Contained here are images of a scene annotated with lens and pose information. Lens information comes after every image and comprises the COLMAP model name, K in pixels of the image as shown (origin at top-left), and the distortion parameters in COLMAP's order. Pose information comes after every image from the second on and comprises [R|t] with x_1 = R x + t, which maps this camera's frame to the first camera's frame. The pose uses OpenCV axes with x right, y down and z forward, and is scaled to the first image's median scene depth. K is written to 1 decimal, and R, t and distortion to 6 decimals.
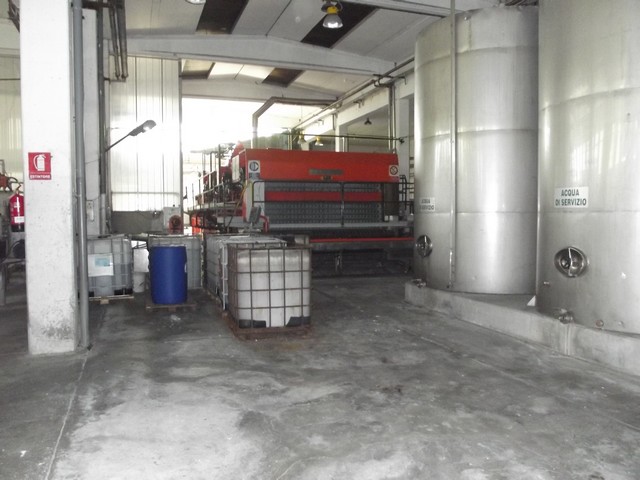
lens RADIAL K [[534.5, 0, 319.0], [0, 534.5, 239.9], [0, 0, 1]] dist [-0.049548, 0.007348]
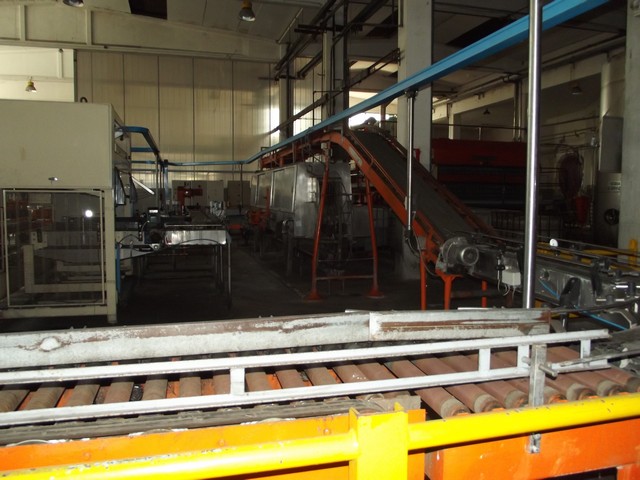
lens RADIAL K [[534.5, 0, 321.7], [0, 534.5, 237.3], [0, 0, 1]] dist [-0.049548, 0.007348]
pose [[0.996822, 0.020940, -0.076861, -0.147895], [-0.018820, 0.999425, 0.028201, 0.012912], [0.077407, -0.026665, 0.996643, -0.123461]]
